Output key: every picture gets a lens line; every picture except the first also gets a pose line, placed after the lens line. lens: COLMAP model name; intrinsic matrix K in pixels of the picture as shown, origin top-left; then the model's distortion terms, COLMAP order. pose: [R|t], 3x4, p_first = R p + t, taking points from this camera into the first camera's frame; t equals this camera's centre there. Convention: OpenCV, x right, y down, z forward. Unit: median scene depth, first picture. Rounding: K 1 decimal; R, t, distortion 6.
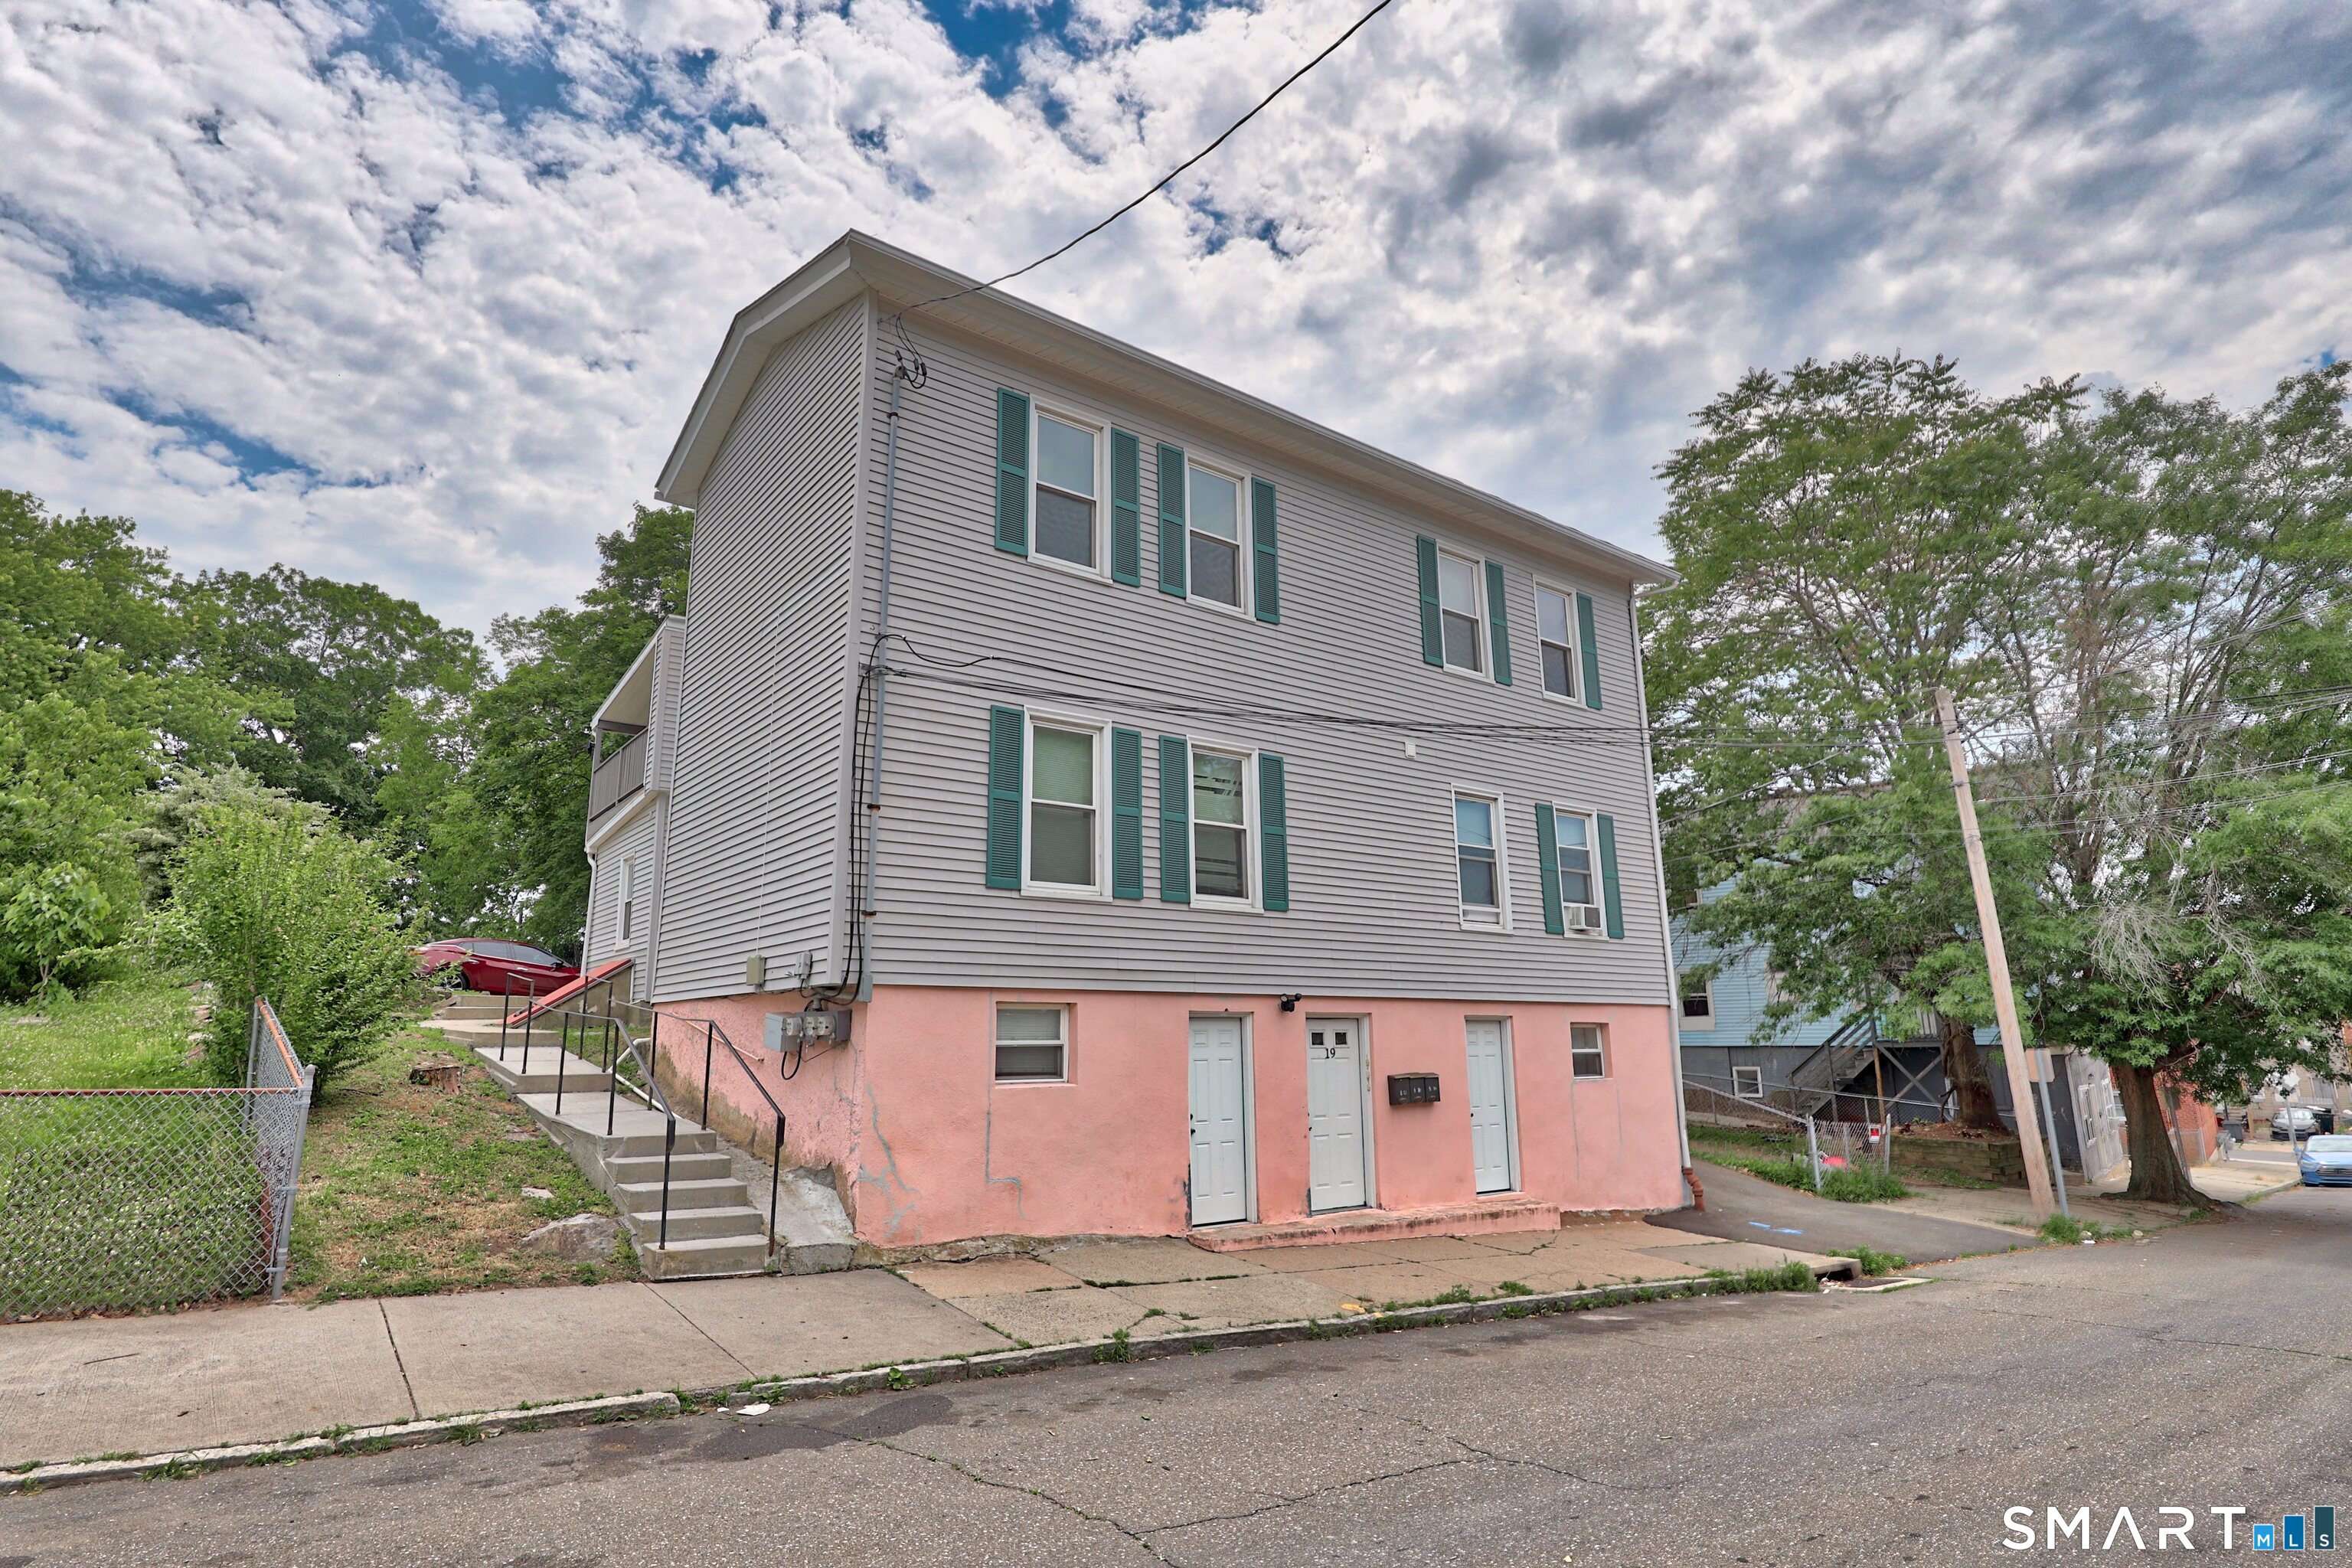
lens RADIAL K [[1204.9, 0, 1168.5], [0, 1204.9, 789.1], [0, 0, 1]] dist [-0.032302, -0.000493]
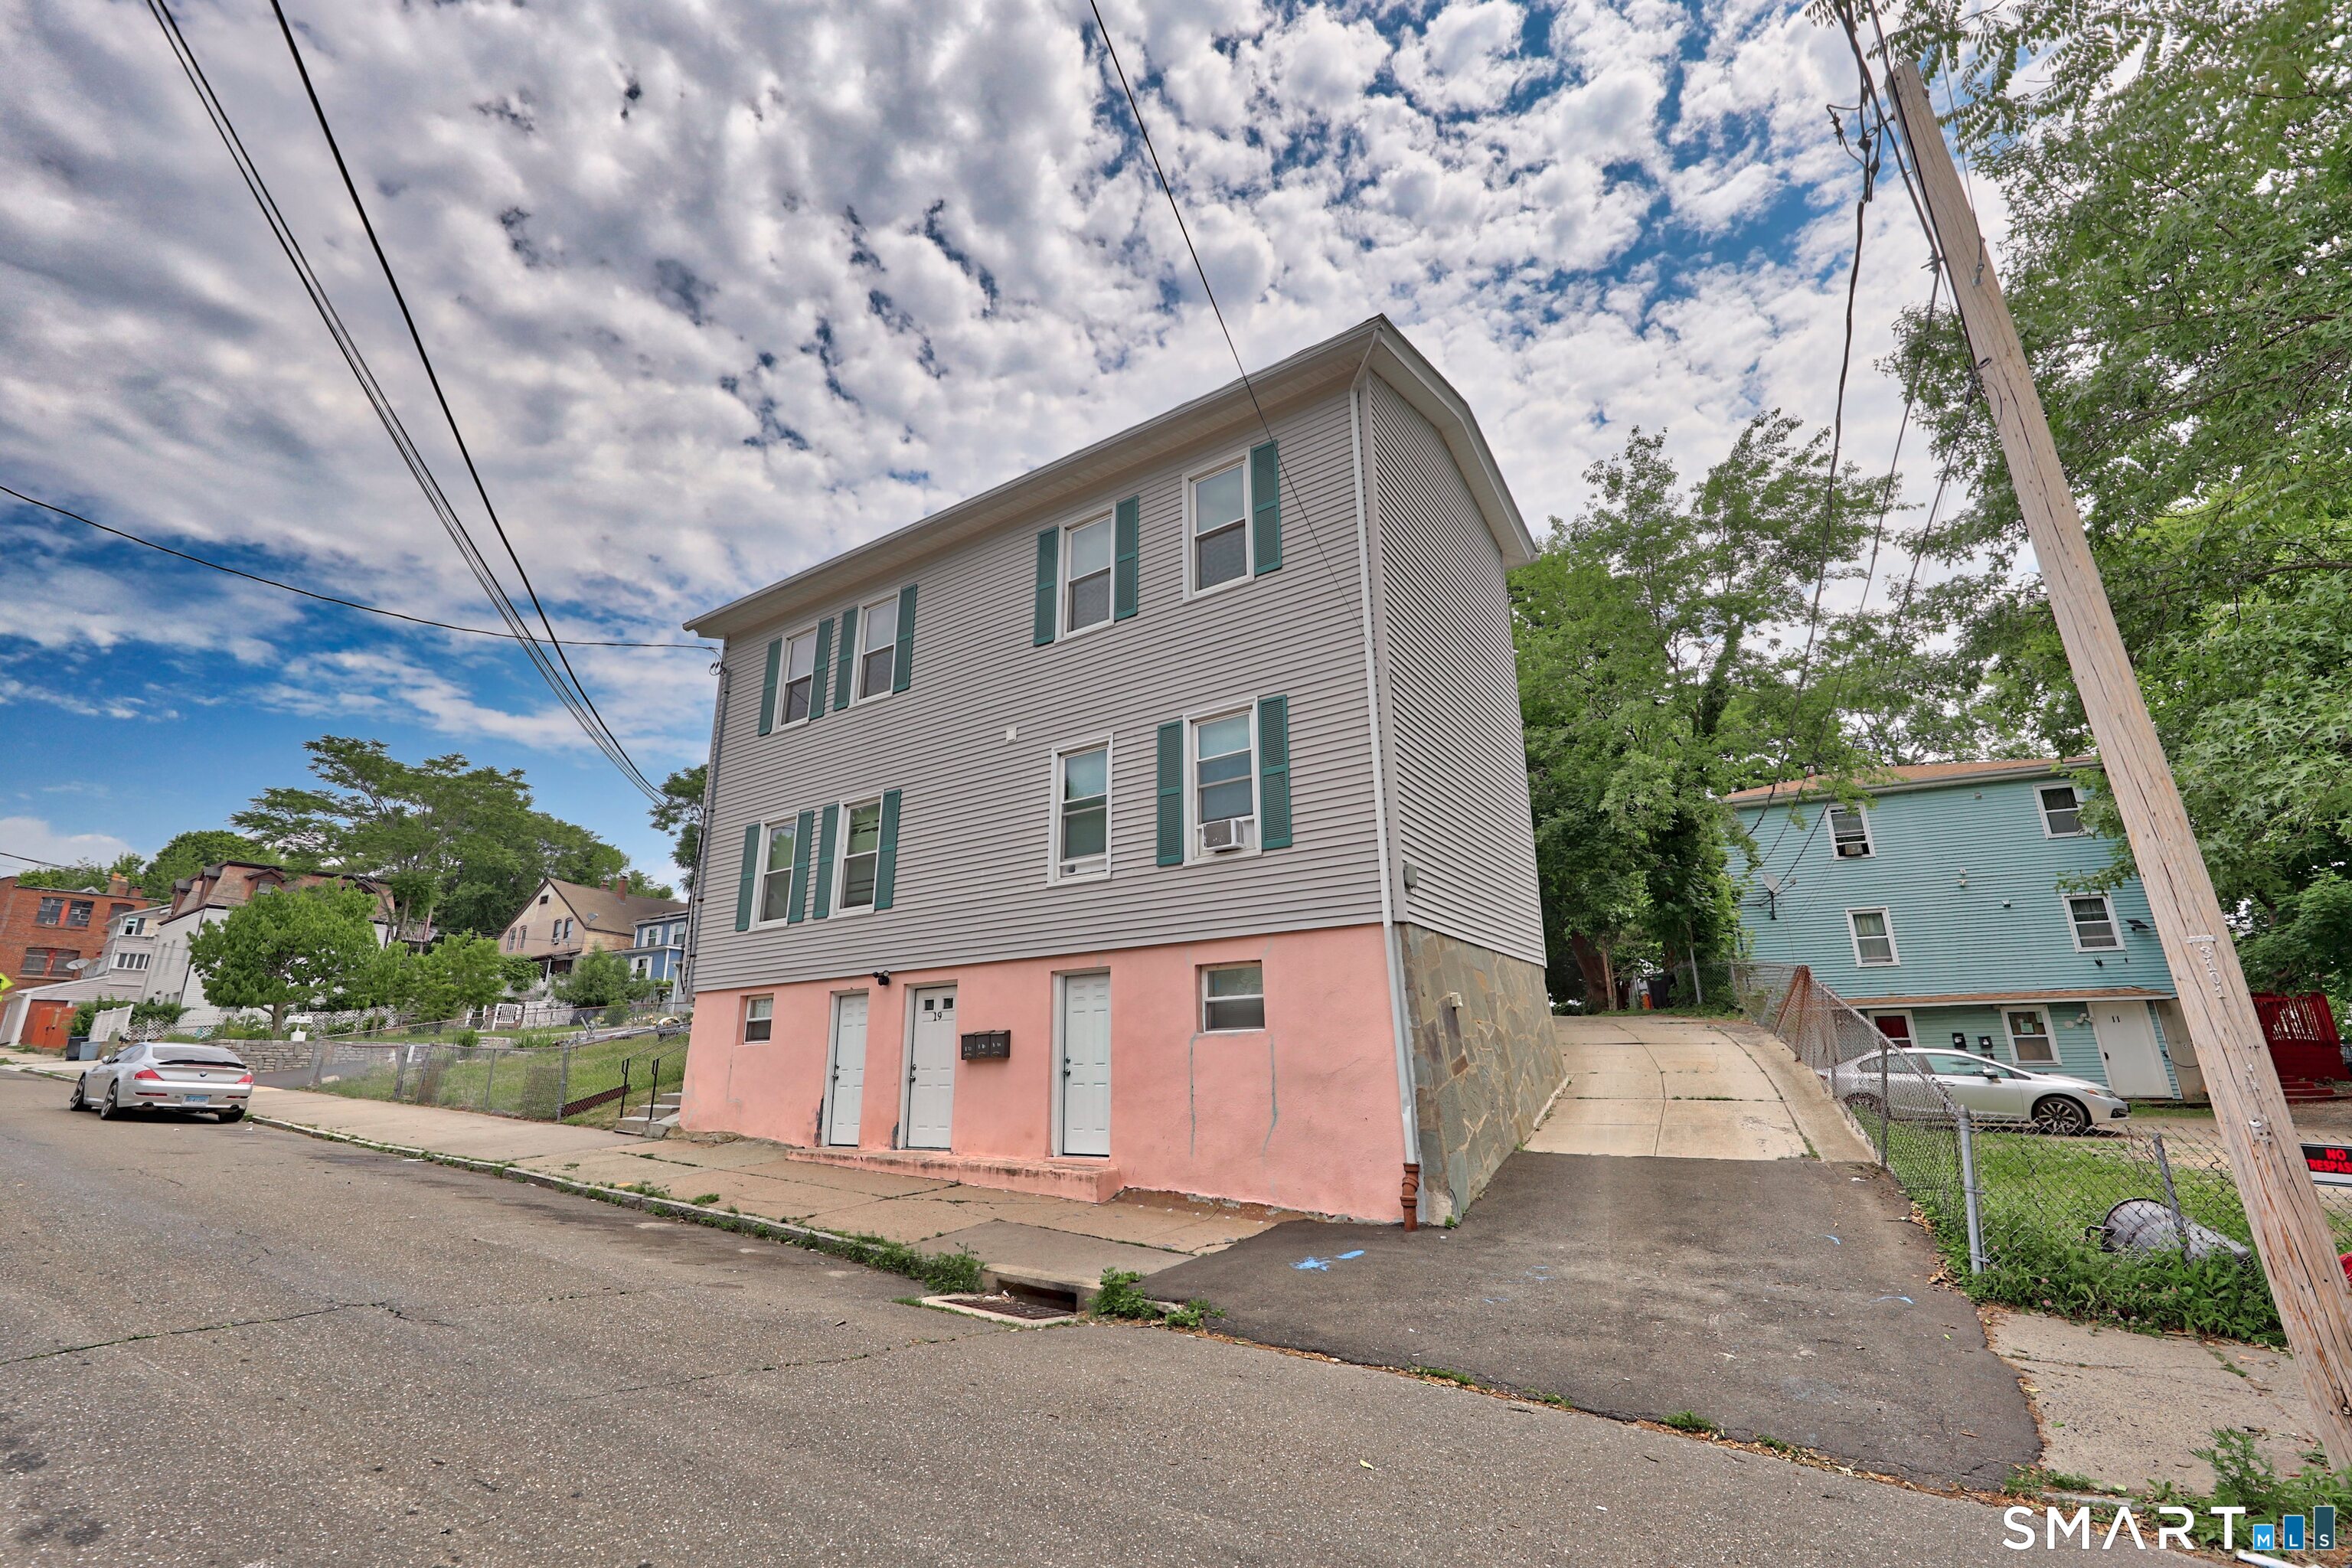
lens RADIAL K [[1012.9, 0, 1176.0], [0, 1012.9, 784.0], [0, 0, 1]] dist [0.008494, 0.000133]
pose [[0.326549, -0.263482, -0.907713, 1.130258], [0.210843, 0.956467, -0.201783, 0.239374], [0.921364, -0.125493, 0.367886, 0.830752]]
